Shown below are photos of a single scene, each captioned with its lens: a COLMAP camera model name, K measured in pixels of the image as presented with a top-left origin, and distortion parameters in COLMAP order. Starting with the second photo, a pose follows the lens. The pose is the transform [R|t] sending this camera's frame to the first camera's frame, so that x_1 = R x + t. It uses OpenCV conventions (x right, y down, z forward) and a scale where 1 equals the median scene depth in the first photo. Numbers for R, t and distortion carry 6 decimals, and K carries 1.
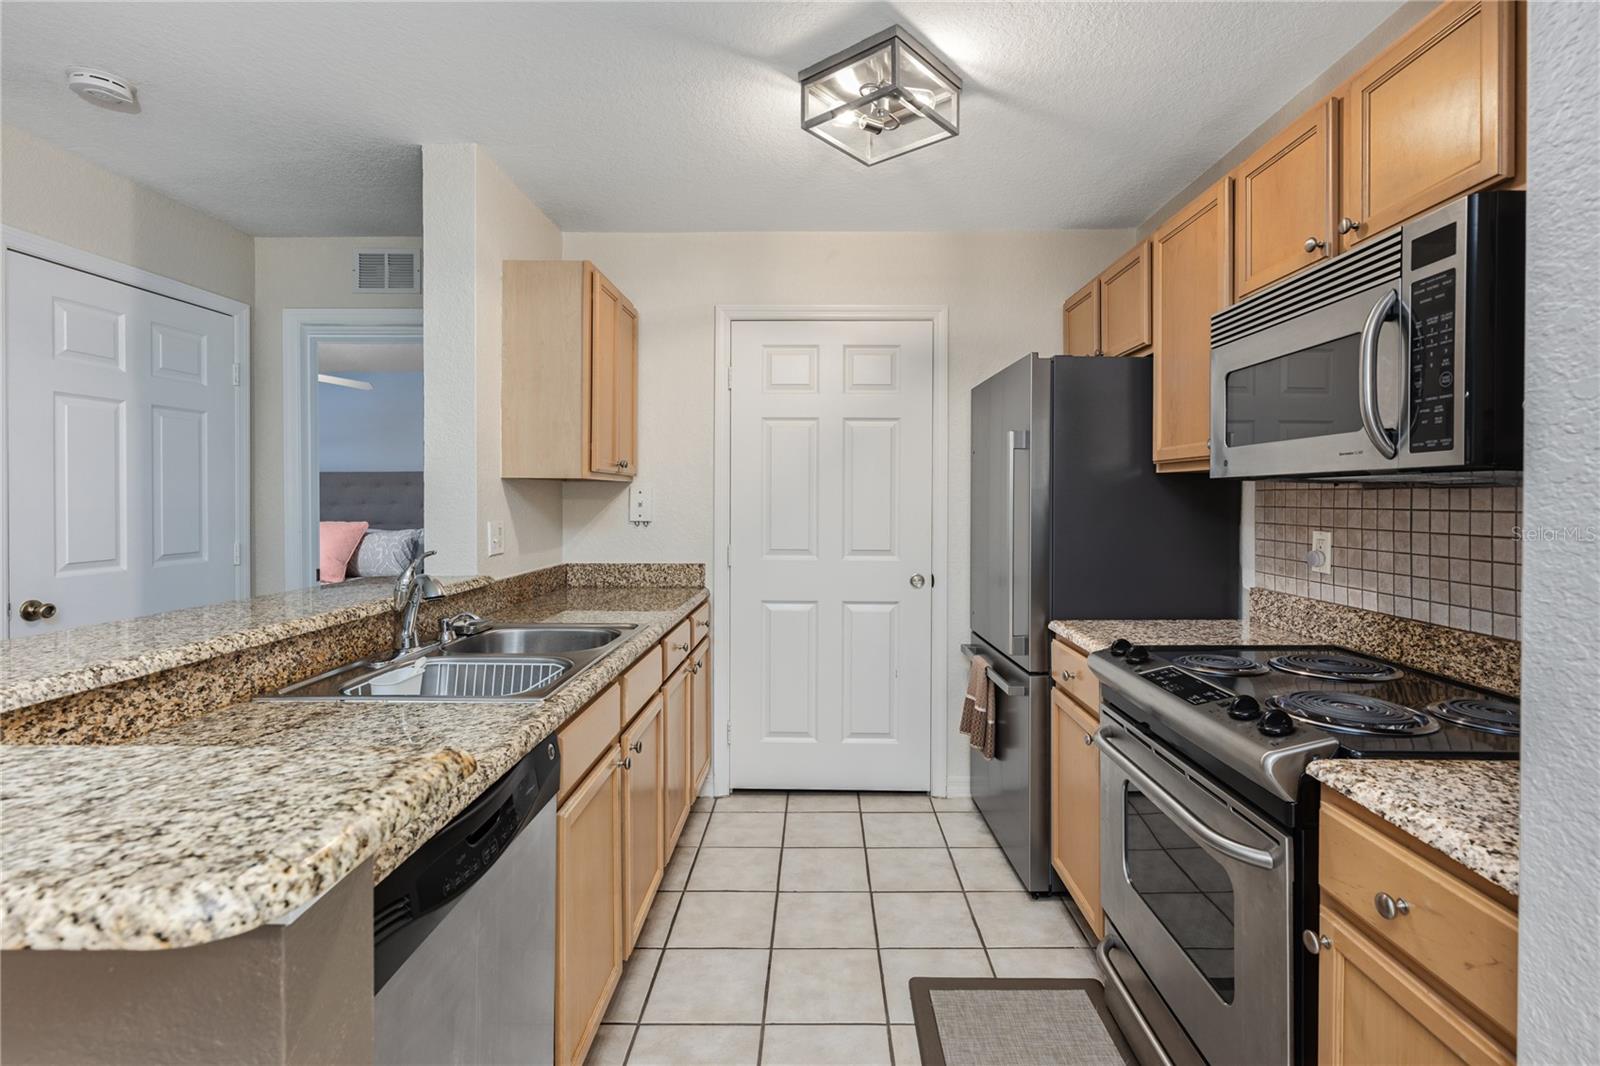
lens RADIAL K [[775.3, 0, 816.5], [0, 775.3, 508.7], [0, 0, 1]] dist [0.005125, 0.000429]
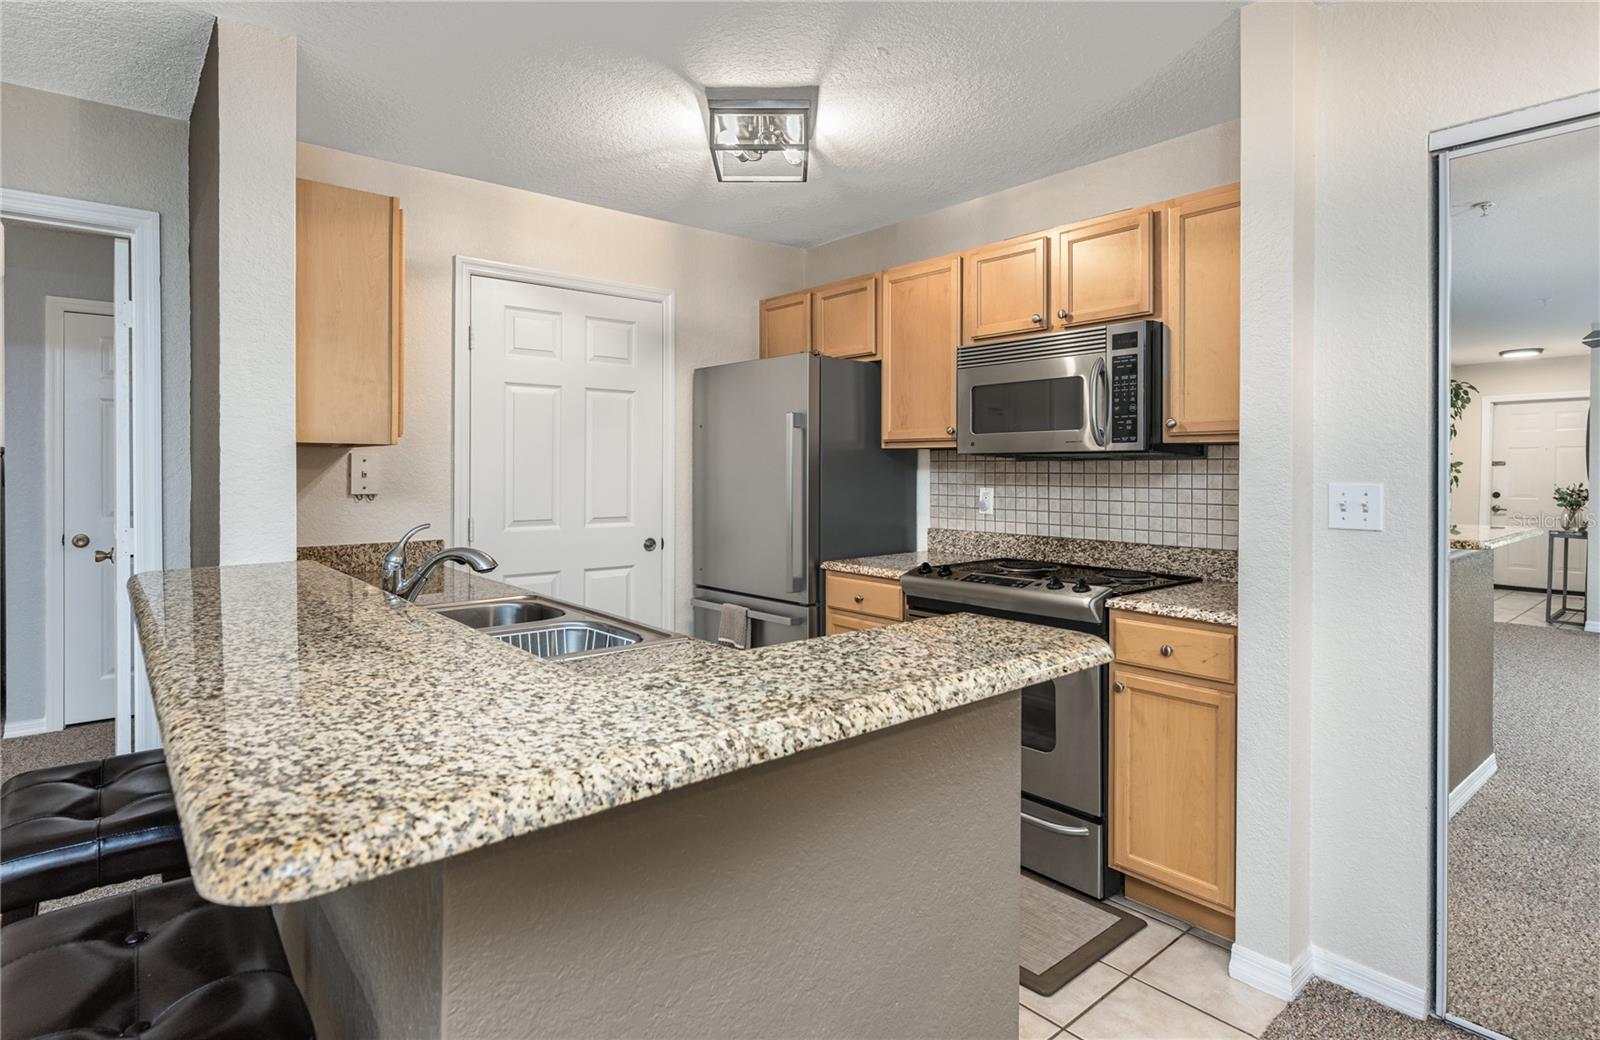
lens RADIAL K [[889.1, 0, 814.8], [0, 889.1, 485.4], [0, 0, 1]] dist [0.009344, 0.000625]
pose [[0.735742, -0.014684, 0.677103, -0.823567], [0.010662, 0.999892, 0.010099, 0.002602], [-0.677178, -0.000211, 0.735819, -0.088694]]
